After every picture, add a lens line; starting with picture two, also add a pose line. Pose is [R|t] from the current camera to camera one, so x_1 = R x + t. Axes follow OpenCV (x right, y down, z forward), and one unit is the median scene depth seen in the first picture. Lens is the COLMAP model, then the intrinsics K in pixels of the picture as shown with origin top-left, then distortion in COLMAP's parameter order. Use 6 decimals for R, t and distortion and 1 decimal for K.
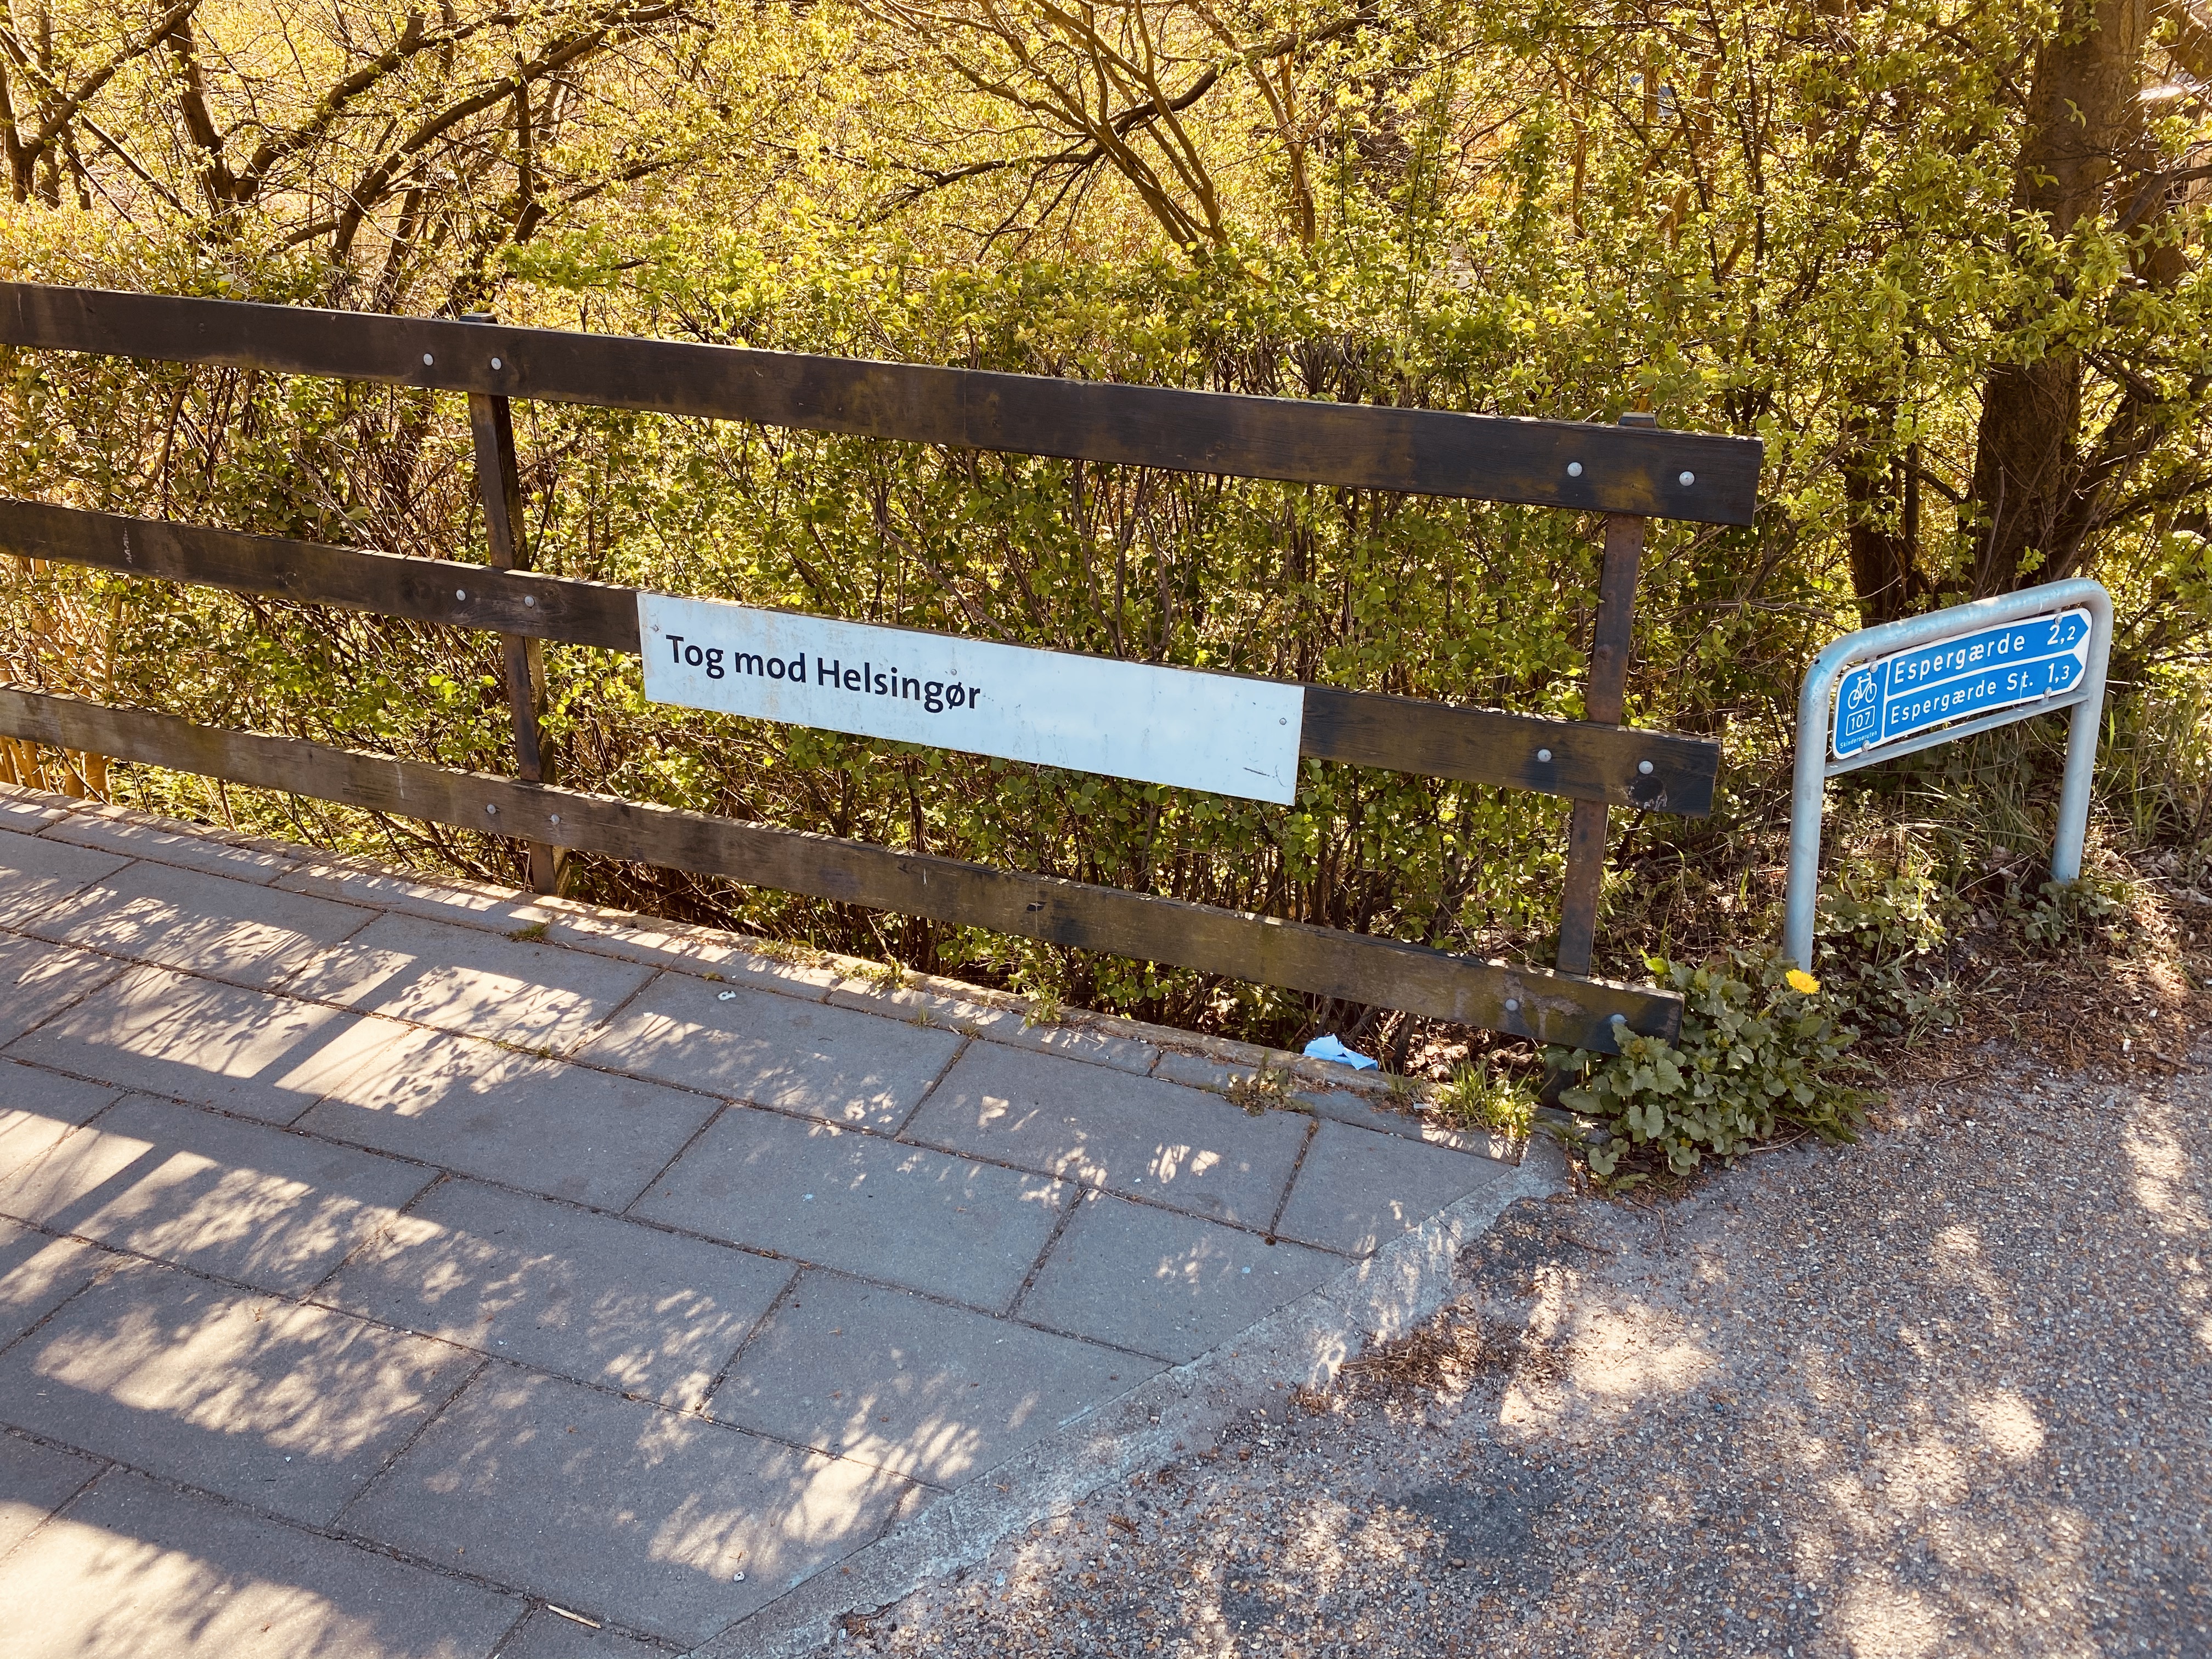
lens RADIAL K [[1683.2, 0, 1143.2], [0, 1683.2, 821.6], [0, 0, 1]] dist [0.013564, 0.002434]
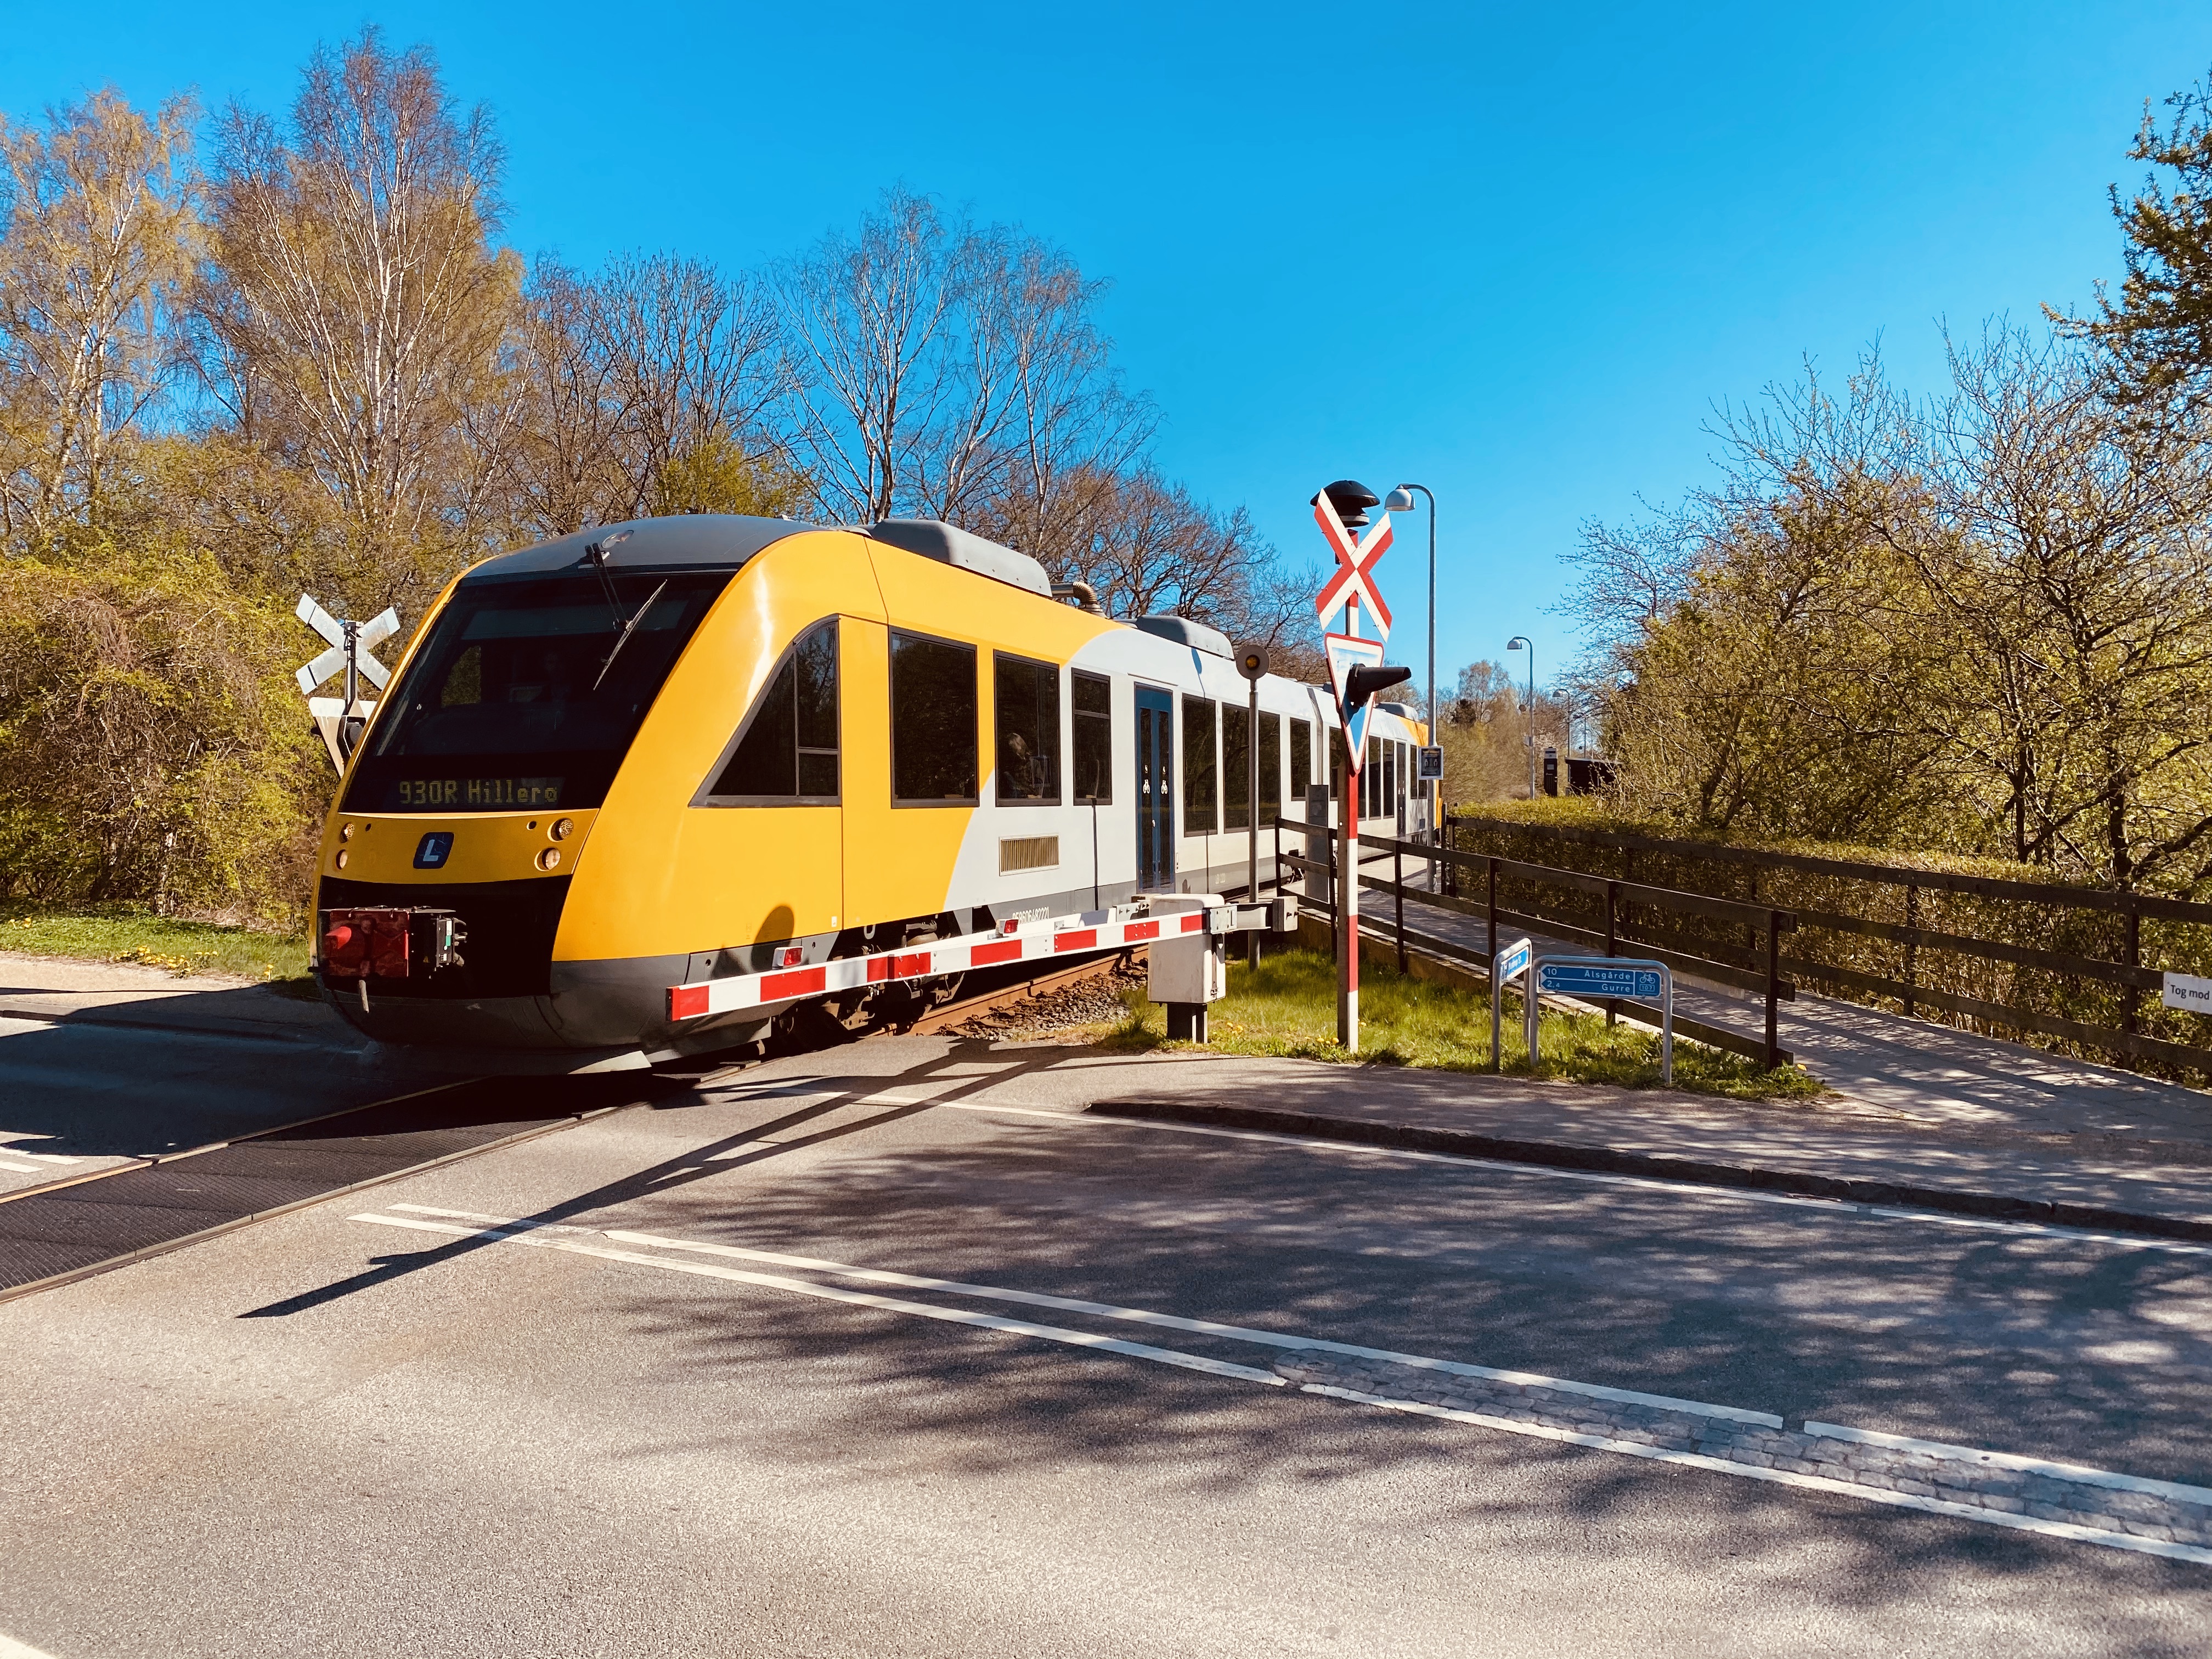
lens RADIAL K [[1690.2, 0, 1091.7], [0, 1690.2, 831.2], [0, 0, 1]] dist [0.014419, -0.011816]
pose [[0.490890, 0.020194, -0.870988, 1.596881], [-0.346263, 0.921902, -0.173780, 0.937010], [0.799456, 0.386897, 0.459545, -2.382673]]
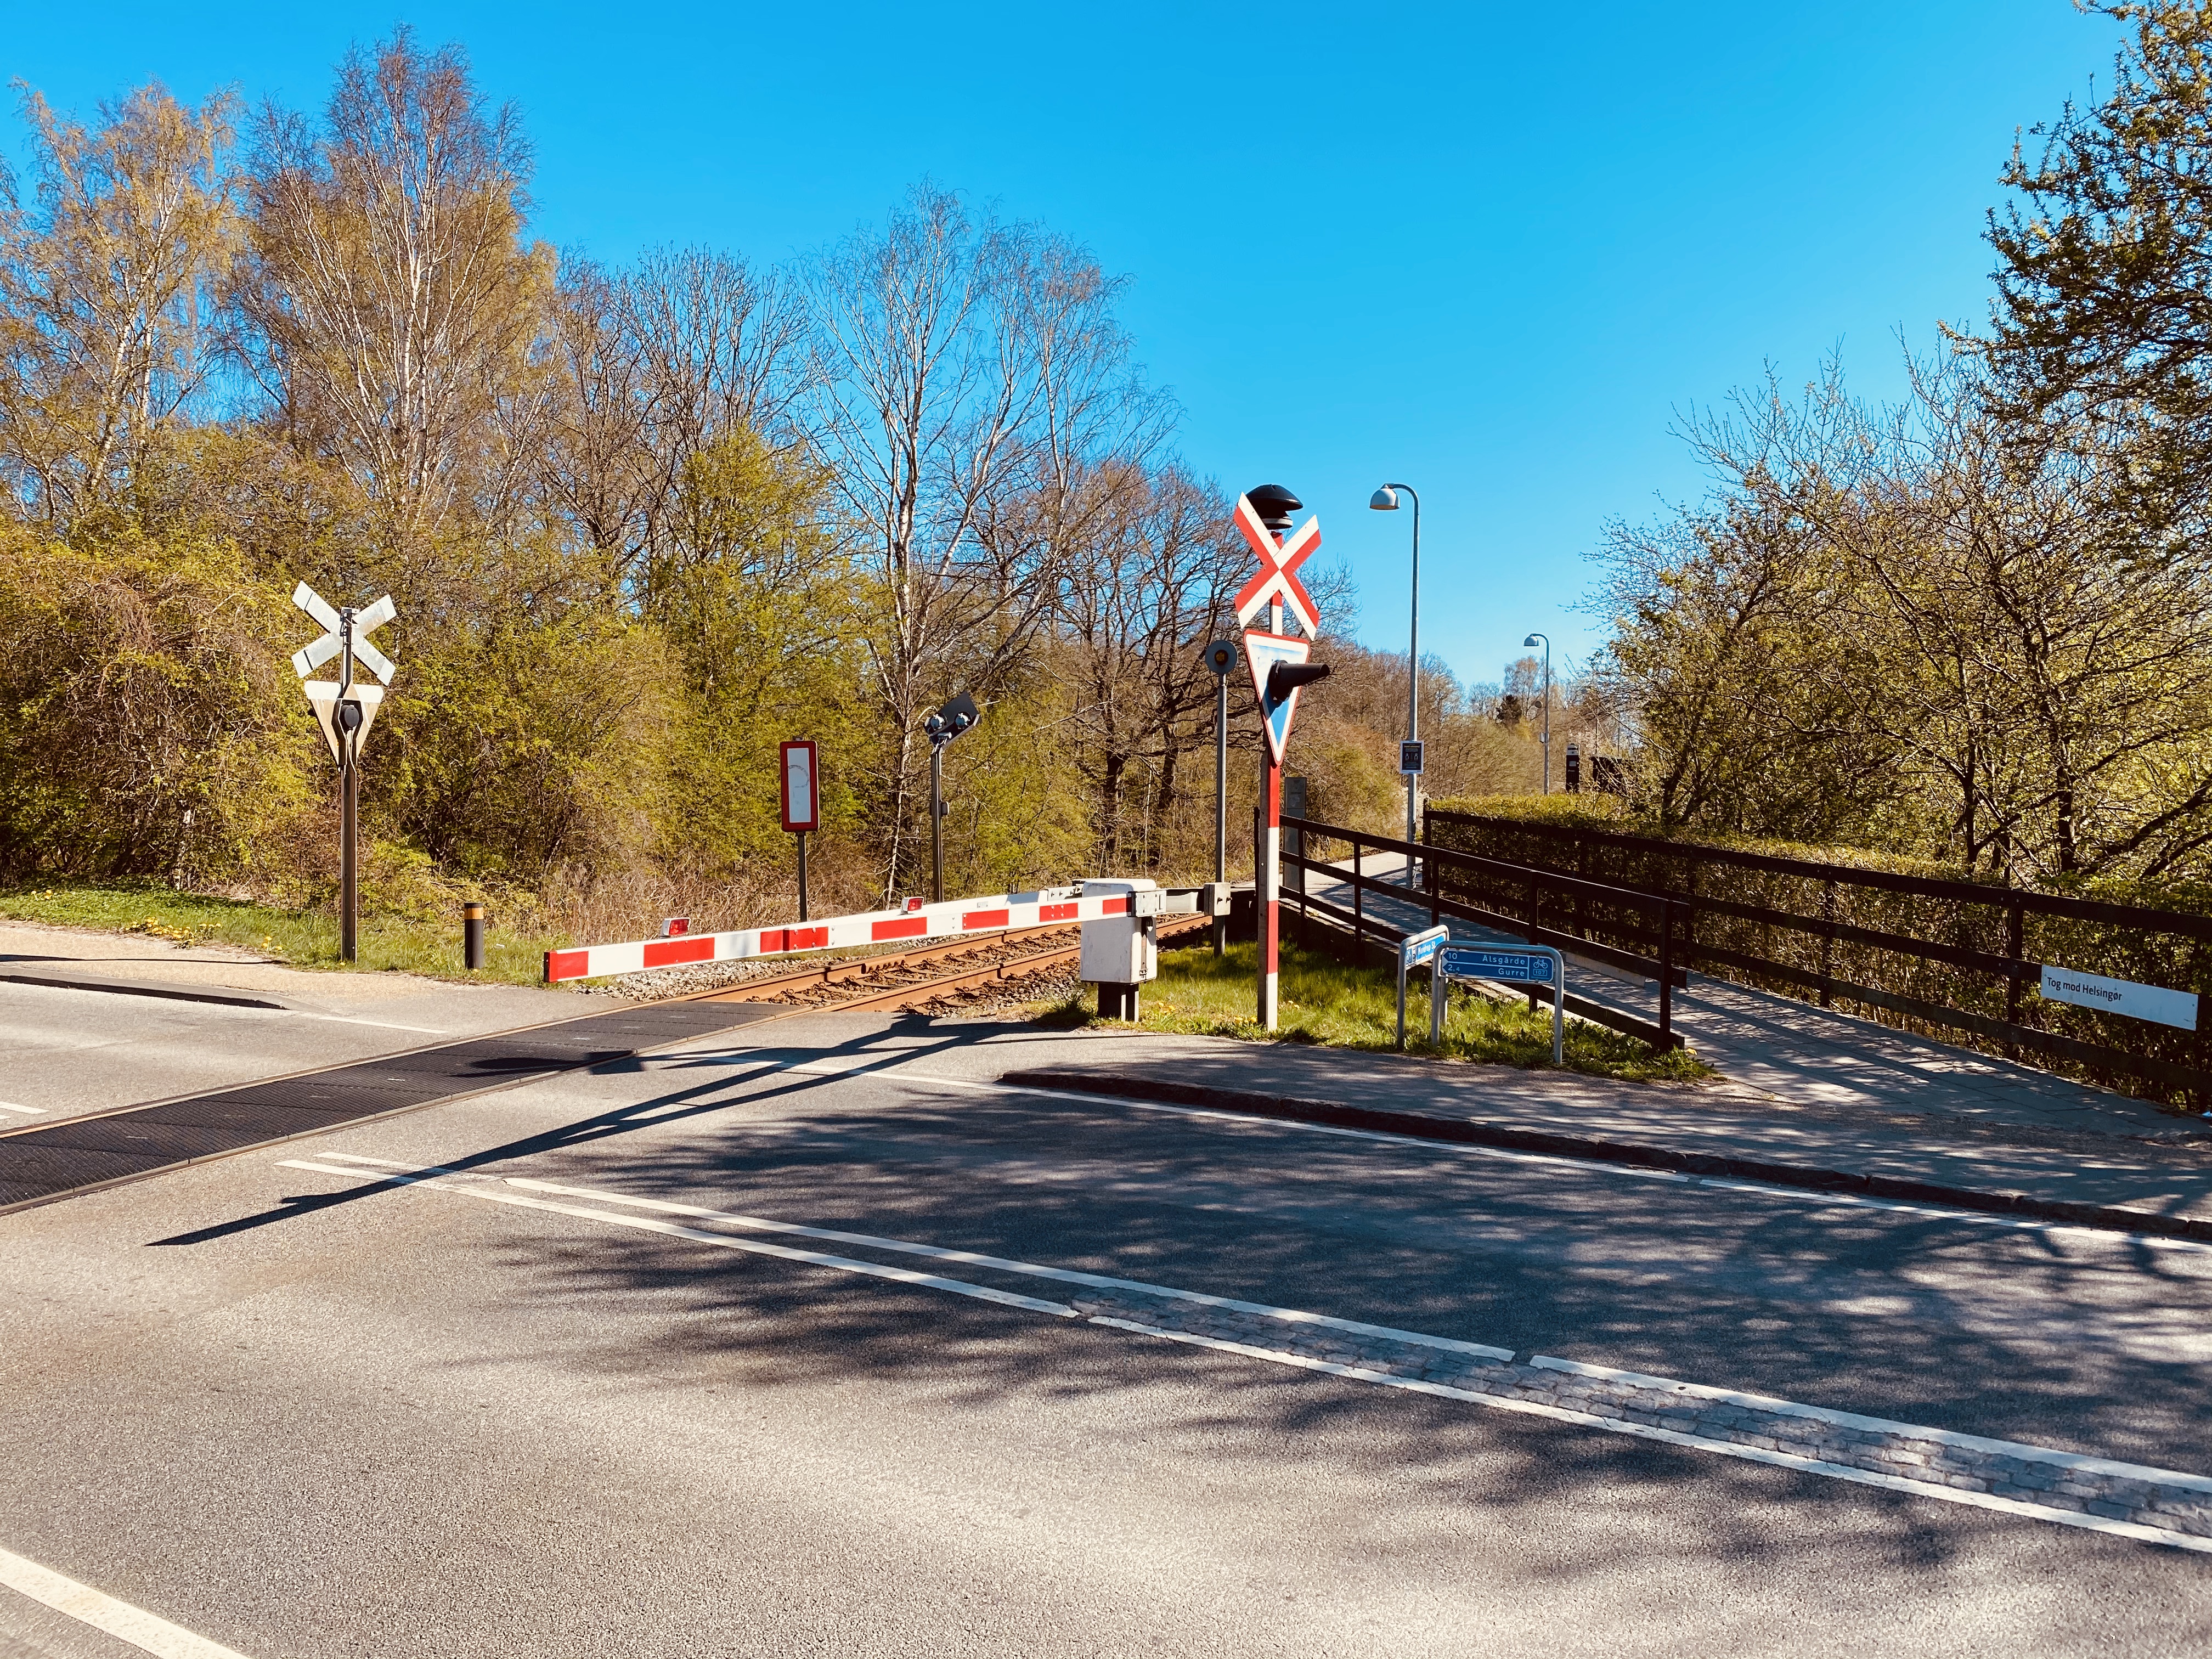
lens RADIAL K [[1686.0, 0, 1106.0], [0, 1686.0, 829.5], [0, 0, 1]] dist [0.020783, -0.028738]
pose [[0.473925, 0.029999, -0.880054, 1.866274], [-0.361141, 0.918122, -0.163184, 0.883149], [0.803102, 0.395160, 0.445955, -2.245019]]
